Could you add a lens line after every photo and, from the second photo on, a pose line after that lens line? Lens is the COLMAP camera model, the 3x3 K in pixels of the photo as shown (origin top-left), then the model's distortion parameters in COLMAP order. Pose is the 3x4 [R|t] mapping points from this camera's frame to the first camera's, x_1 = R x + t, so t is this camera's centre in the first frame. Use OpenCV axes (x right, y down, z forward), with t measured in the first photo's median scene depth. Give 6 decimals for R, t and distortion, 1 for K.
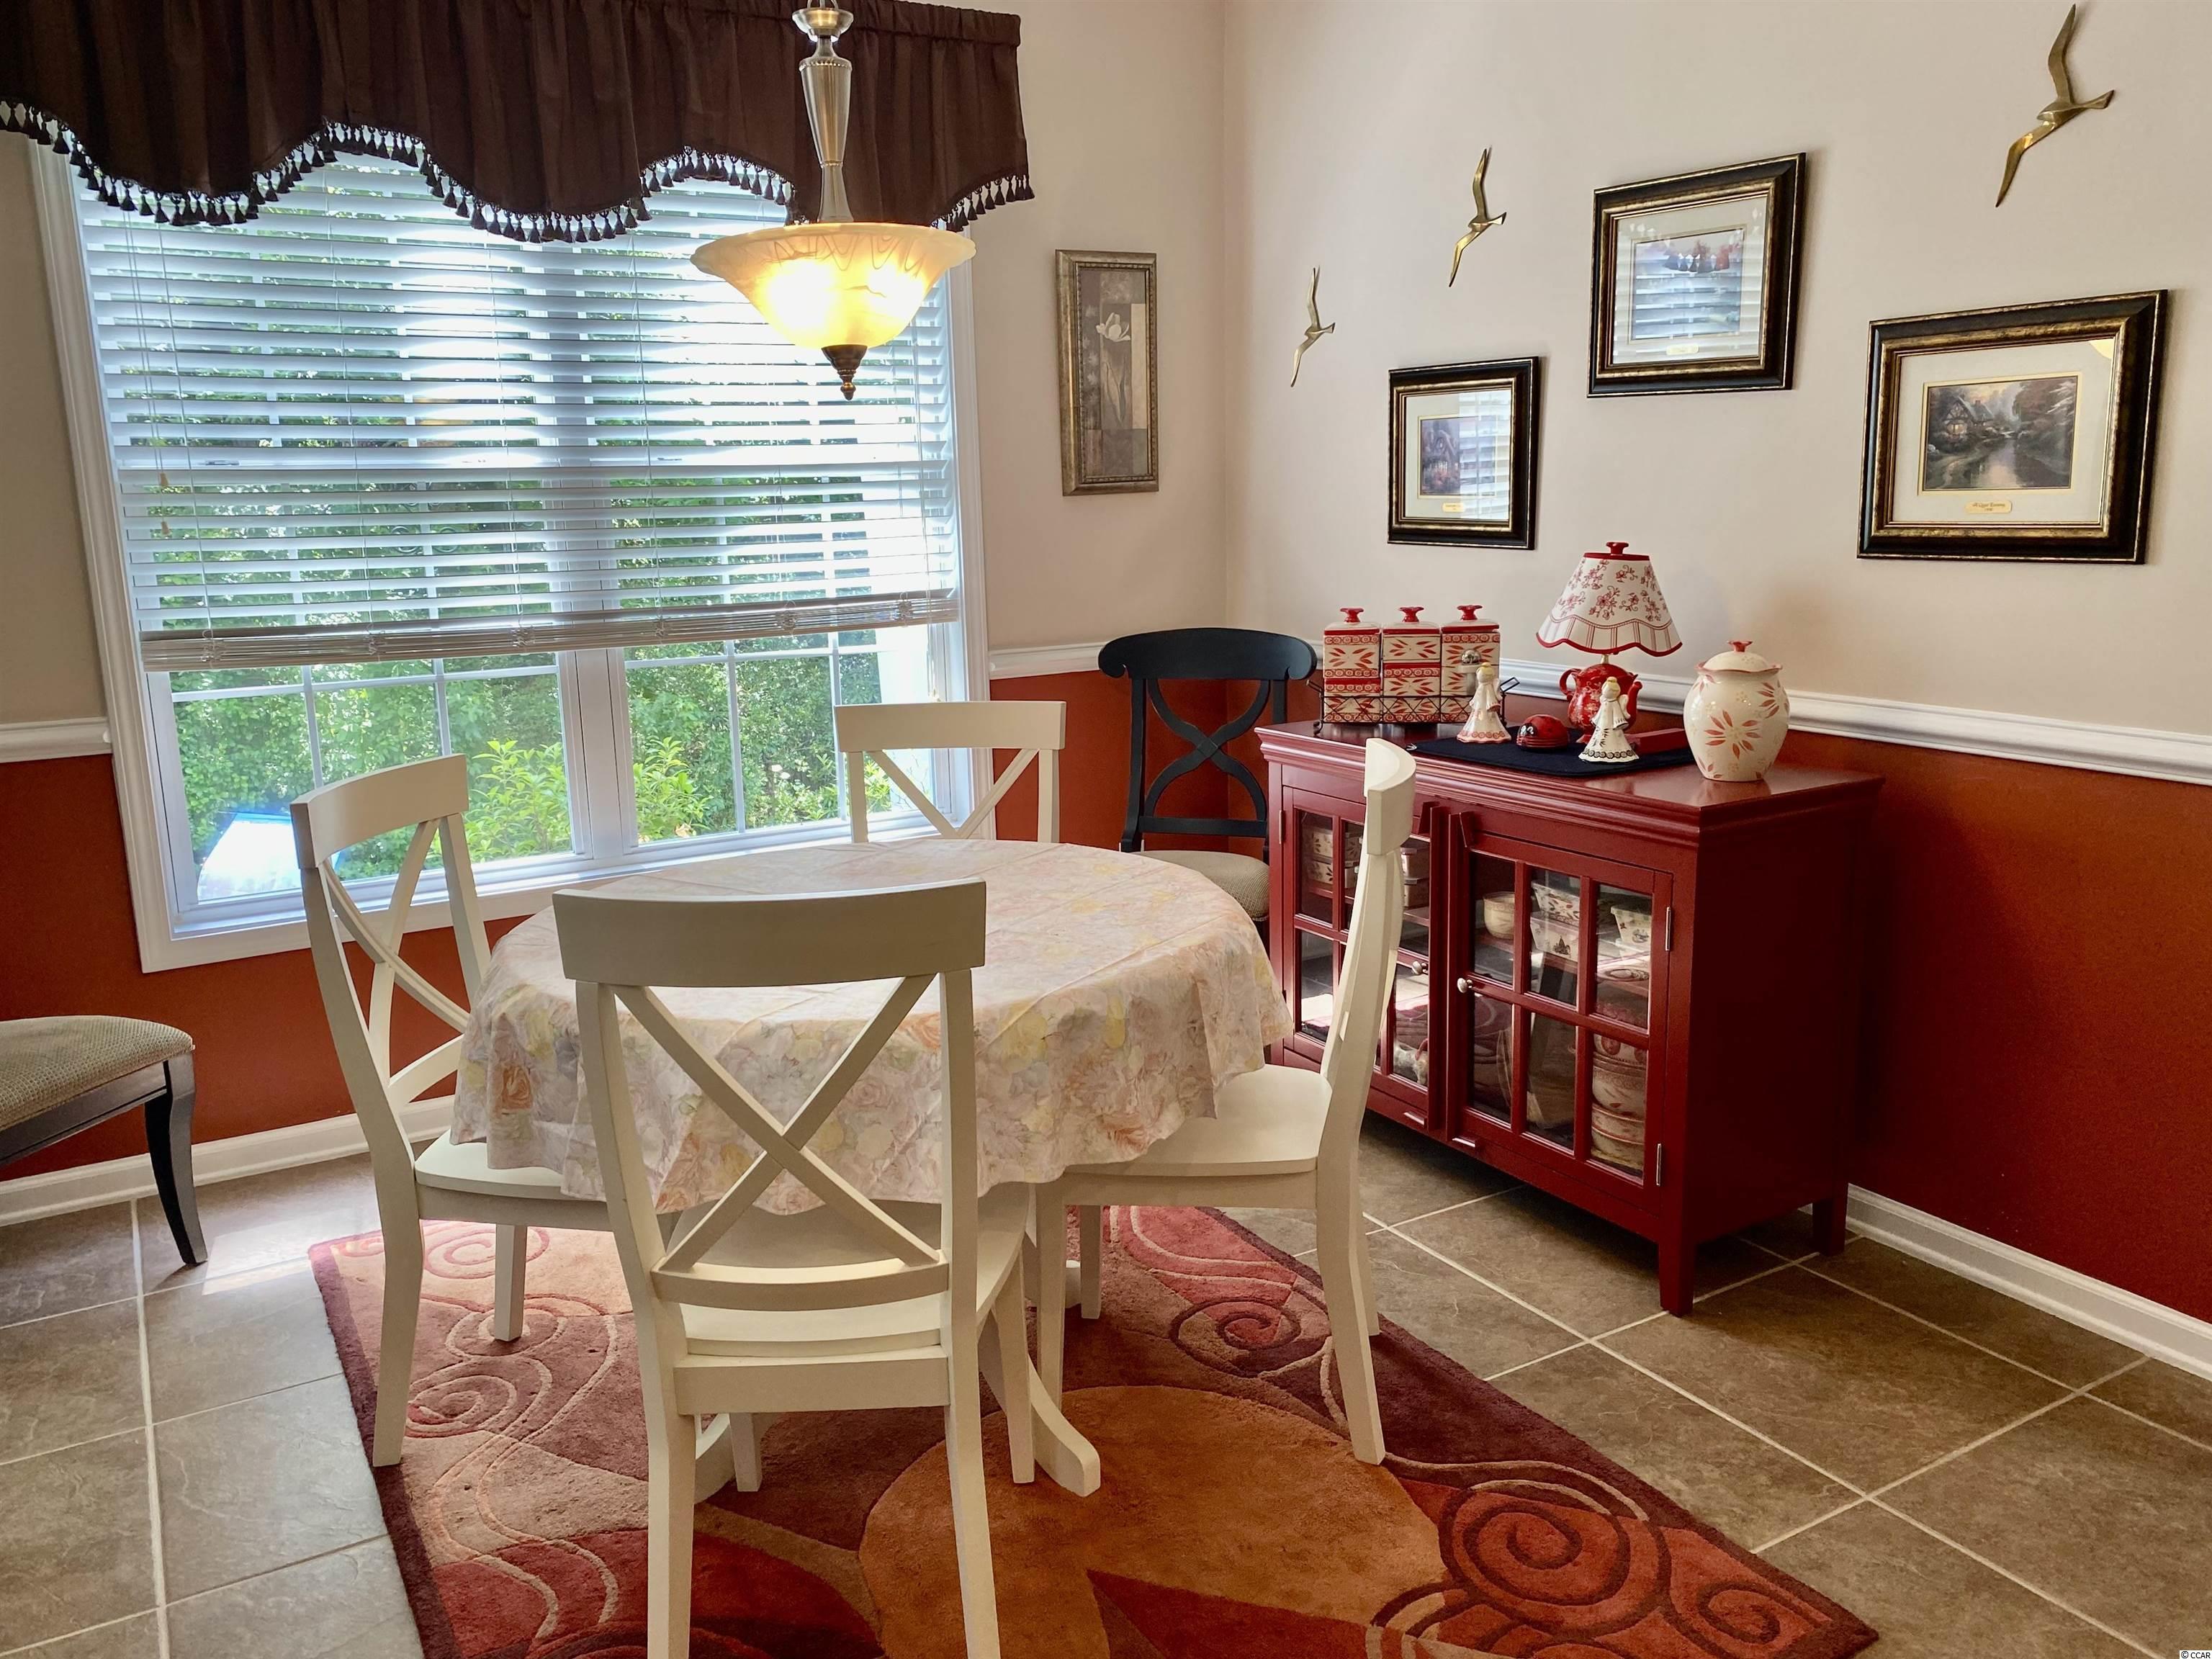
lens RADIAL K [[1719.3, 0, 1102.0], [0, 1719.3, 802.1], [0, 0, 1]] dist [-0.013316, 0.043959]
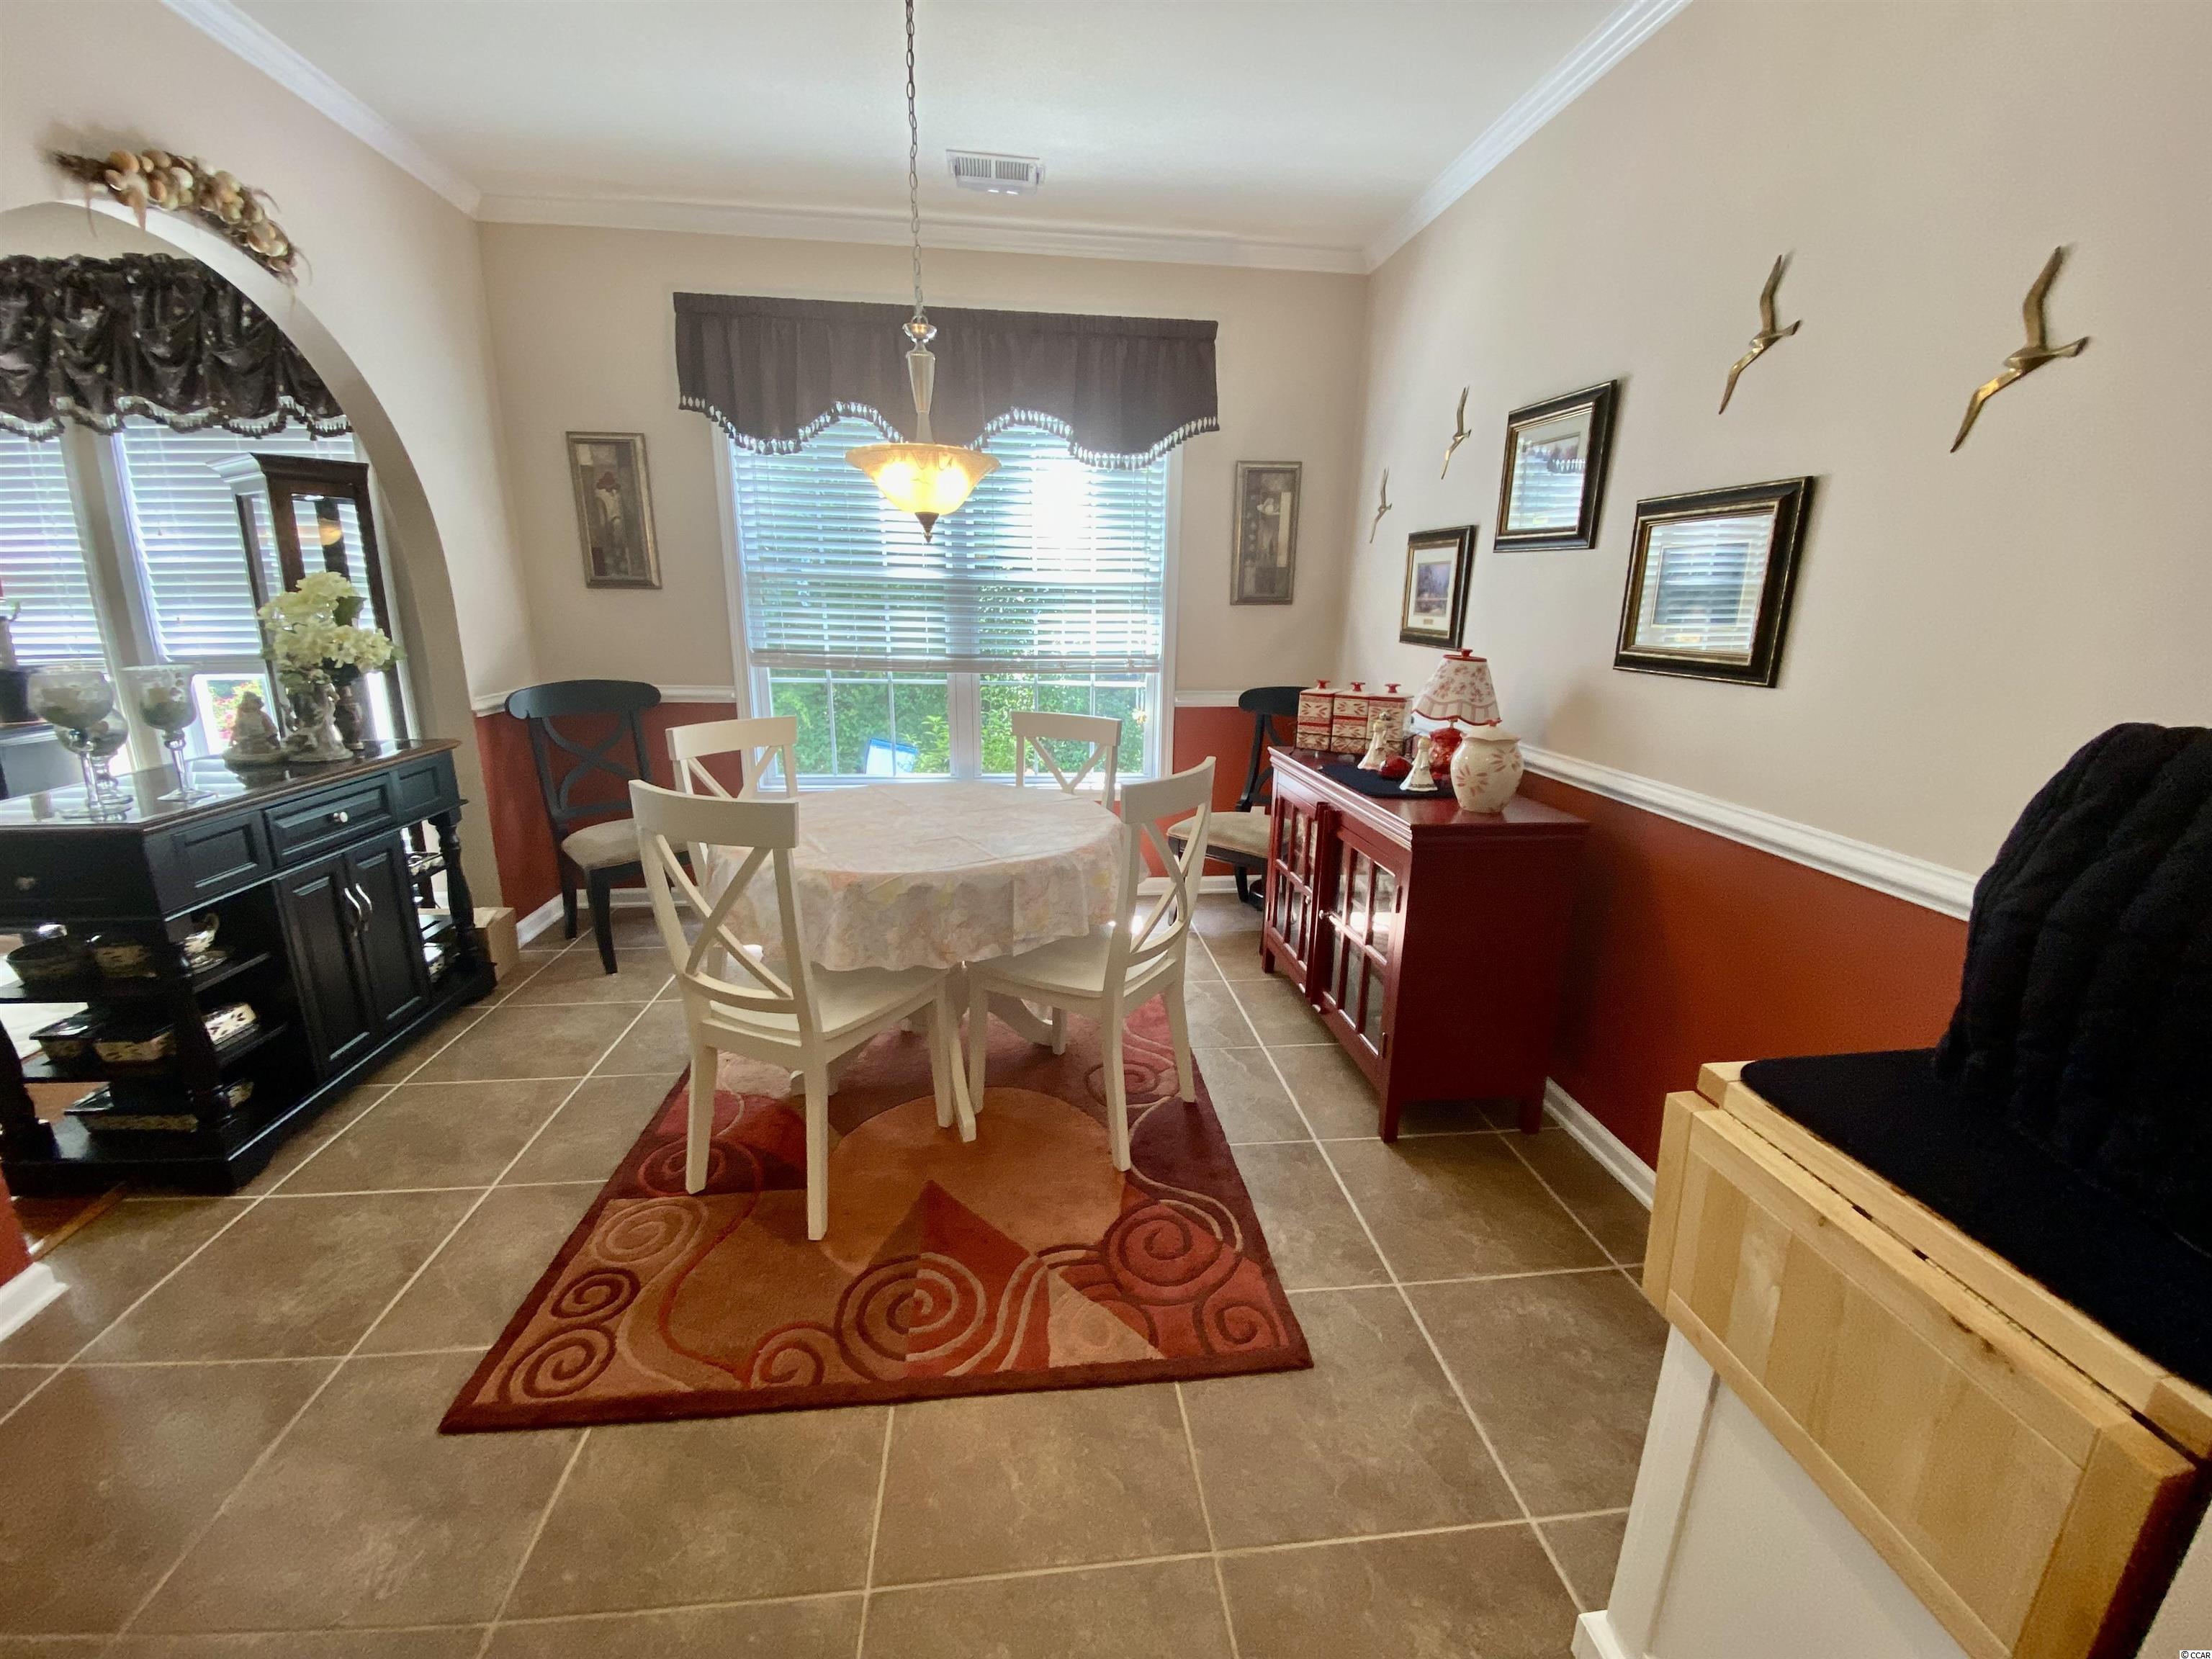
lens RADIAL K [[903.4, 0, 1118.5], [0, 903.4, 827.7], [0, 0, 1]] dist [0.023244, -0.023128]
pose [[0.911778, 0.139143, -0.386393, 0.367756], [-0.113328, 0.989570, 0.088928, -0.031825], [0.394736, -0.037294, 0.918037, 0.136385]]
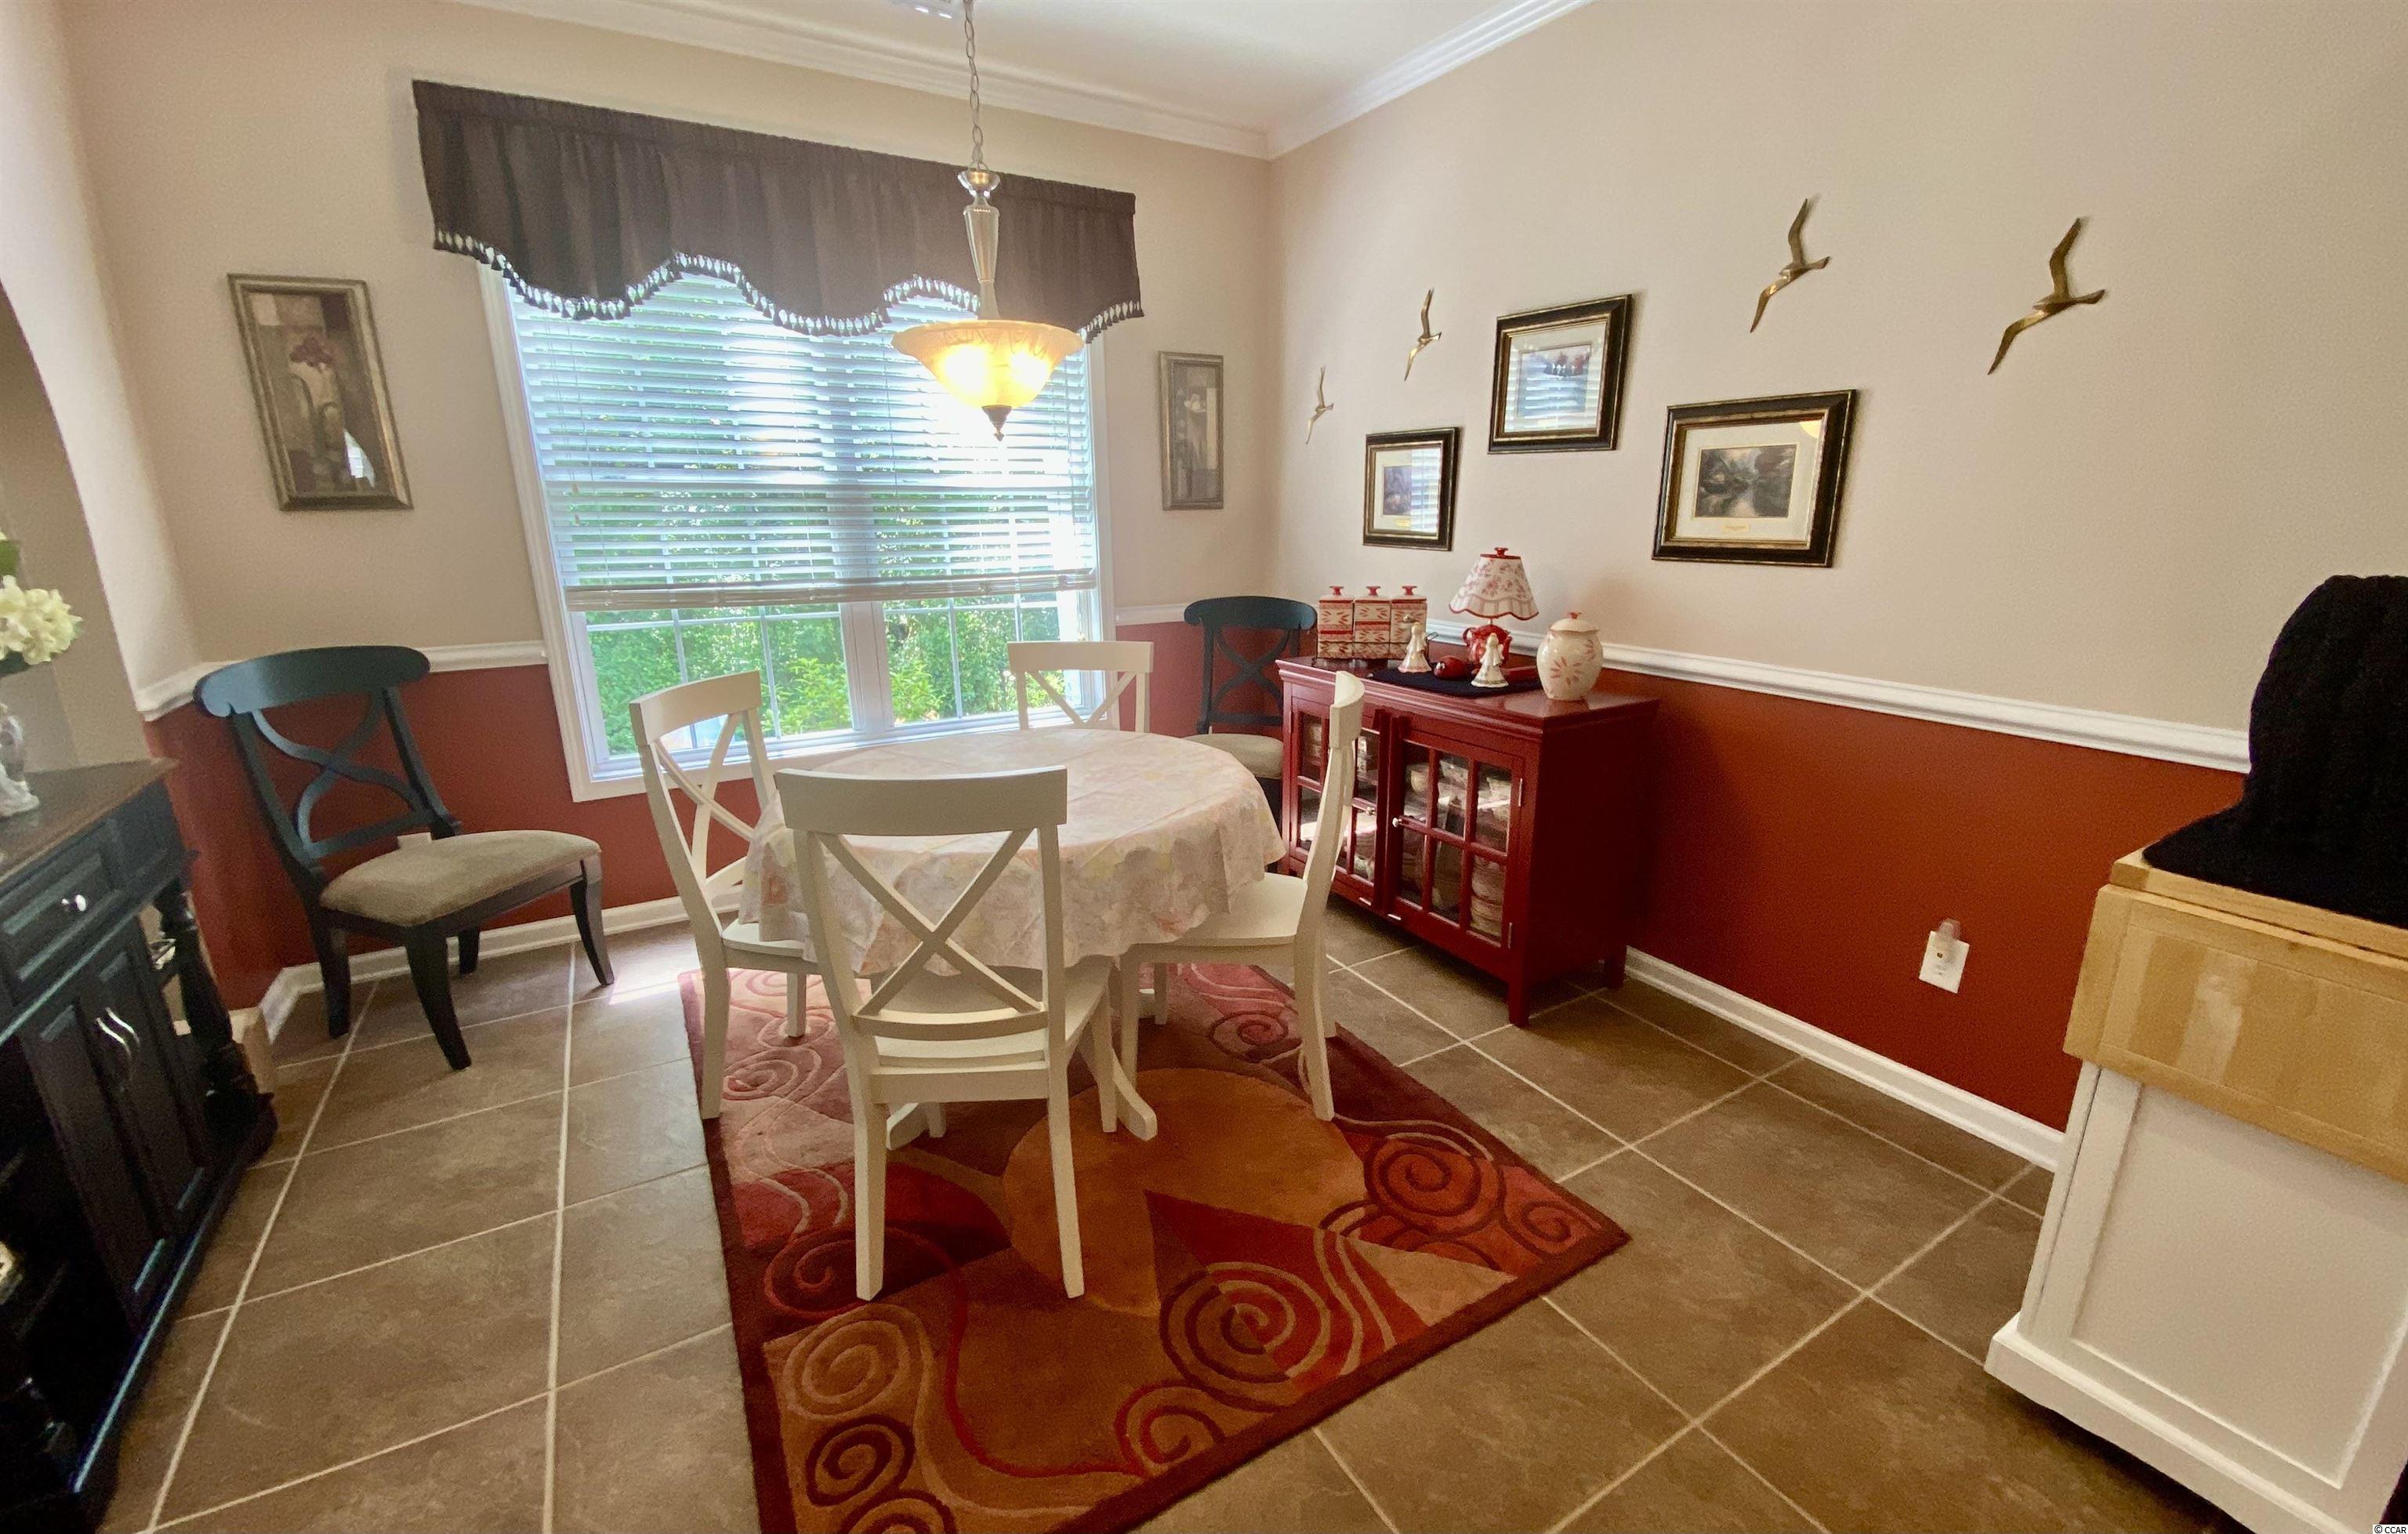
lens RADIAL K [[994.8, 0, 1227.3], [0, 994.8, 771.7], [0, 0, 1]] dist [0.022993, -0.023997]
pose [[0.999700, 0.014605, 0.019654, 0.032624], [-0.016113, 0.996755, 0.078862, -0.013217], [-0.018439, -0.079155, 0.996692, 0.072208]]
